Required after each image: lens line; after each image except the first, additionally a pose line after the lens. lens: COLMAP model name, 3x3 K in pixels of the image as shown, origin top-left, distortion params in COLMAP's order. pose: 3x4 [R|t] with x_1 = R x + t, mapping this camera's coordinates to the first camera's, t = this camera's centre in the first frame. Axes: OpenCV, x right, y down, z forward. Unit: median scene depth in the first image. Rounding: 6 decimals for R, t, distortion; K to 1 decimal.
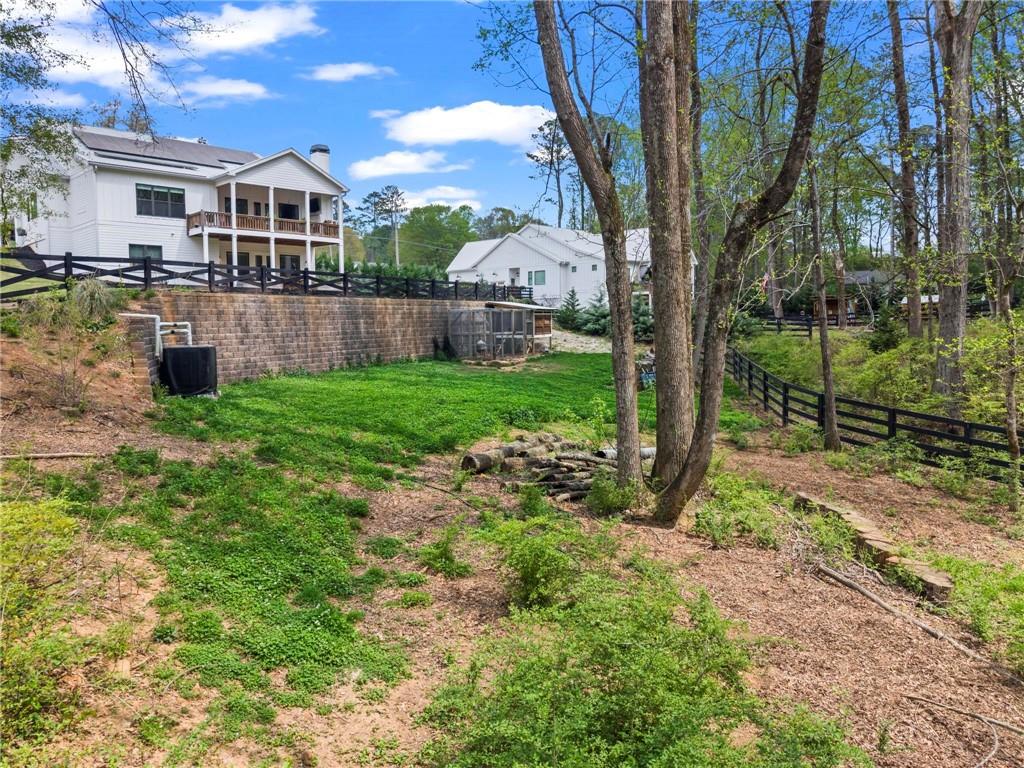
lens RADIAL K [[698.6, 0, 512.0], [0, 698.6, 384.0], [0, 0, 1]] dist [0.007536, -0.001830]
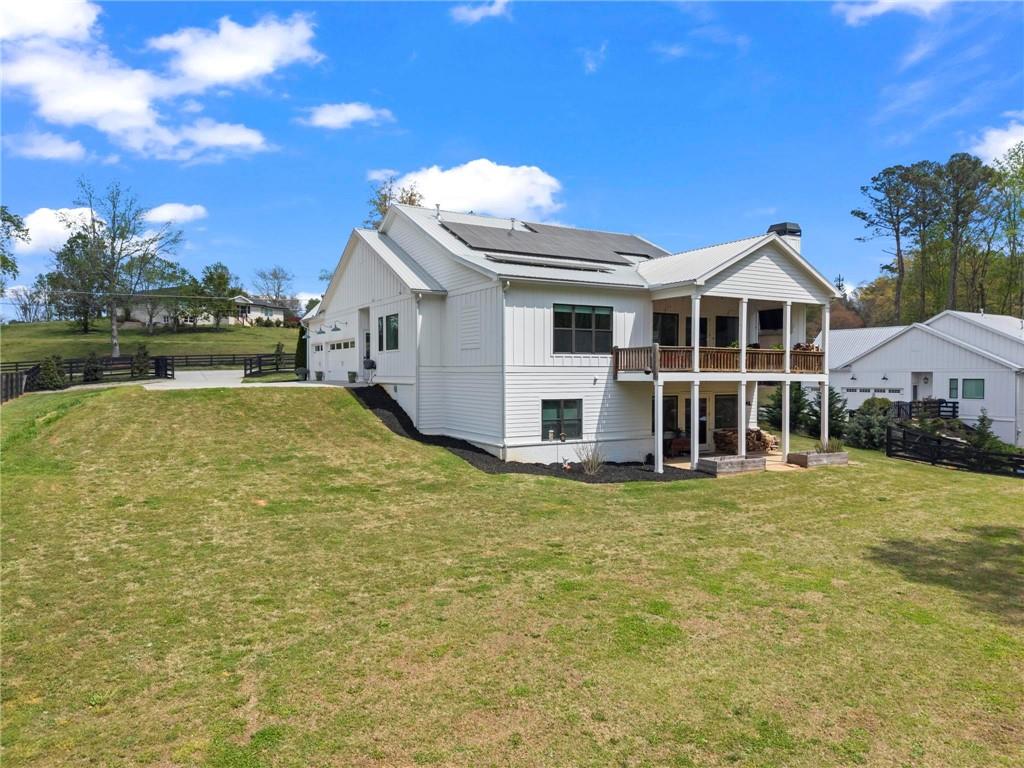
lens RADIAL K [[698.6, 0, 512.0], [0, 698.6, 384.0], [0, 0, 1]] dist [0.007536, -0.001830]
pose [[0.964196, 0.018350, -0.264556, -0.344719], [-0.038121, 0.996833, -0.069793, -0.144020], [0.262437, 0.077379, 0.961842, 0.334355]]
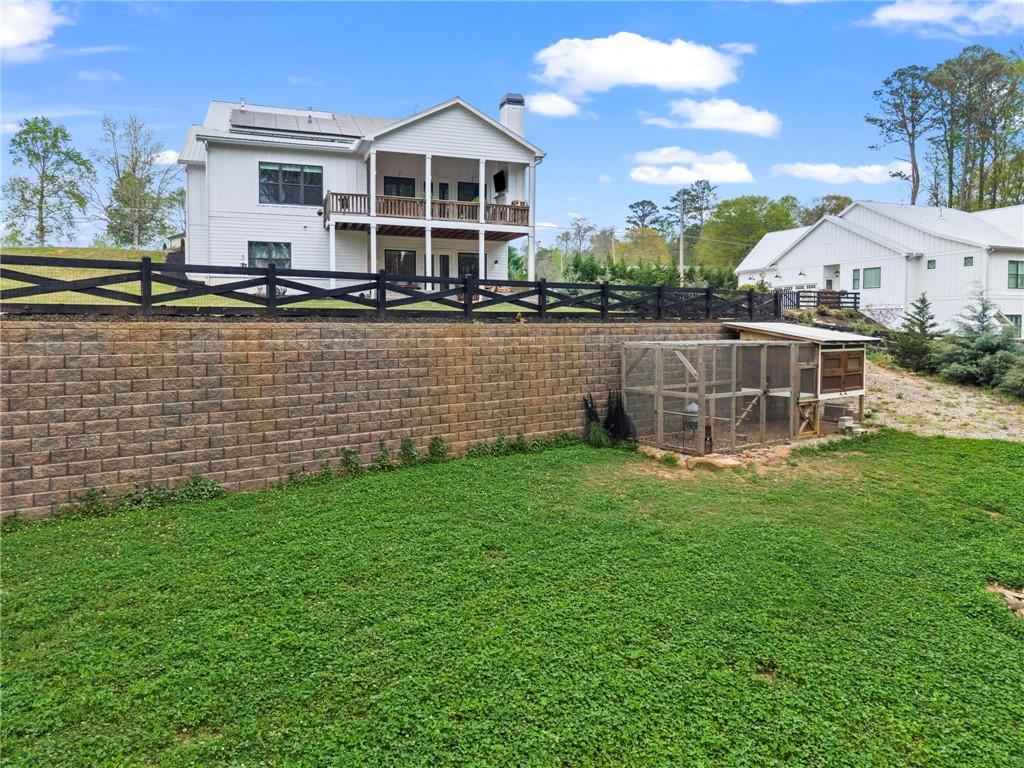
lens RADIAL K [[705.8, 0, 513.2], [0, 705.8, 341.0], [0, 0, 1]] dist [0.065915, -0.070988]
pose [[0.901632, 0.024046, -0.431835, 0.042612], [-0.053346, 0.997012, -0.055864, -0.054424], [0.429201, 0.073405, 0.900221, 0.370953]]
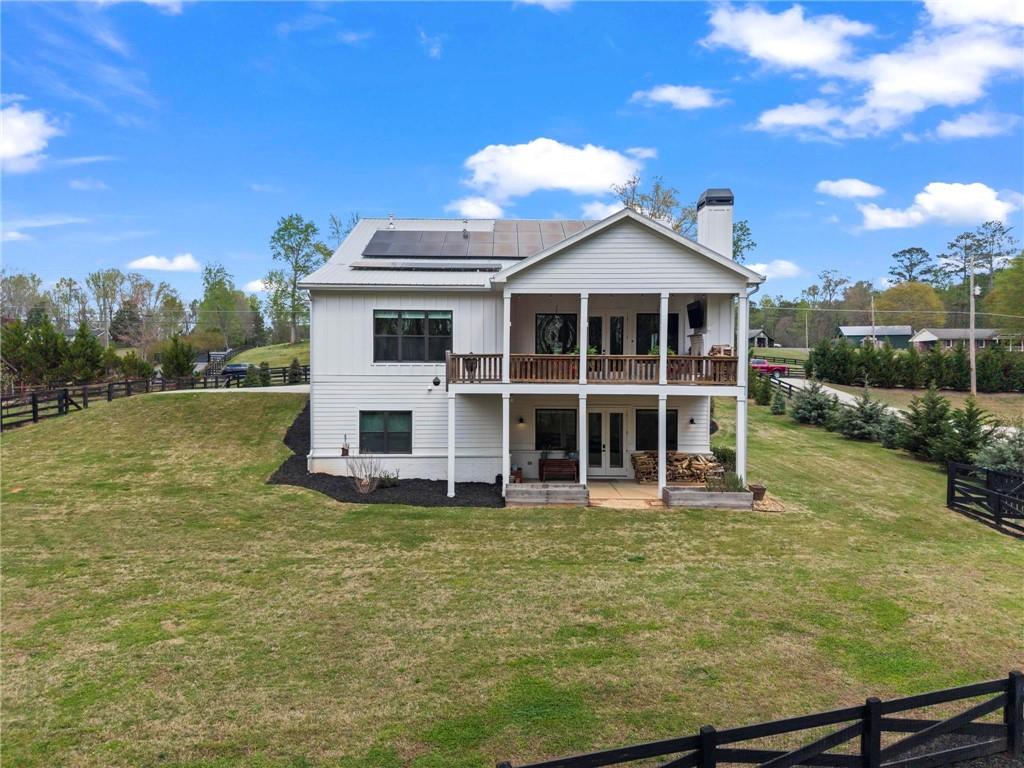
lens RADIAL K [[698.6, 0, 512.0], [0, 698.6, 384.0], [0, 0, 1]] dist [0.007536, -0.001830]
pose [[0.710895, 0.026823, -0.702786, -0.027983], [-0.079209, 0.995968, -0.042111, -0.176380], [0.698823, 0.085603, 0.710154, 0.563979]]
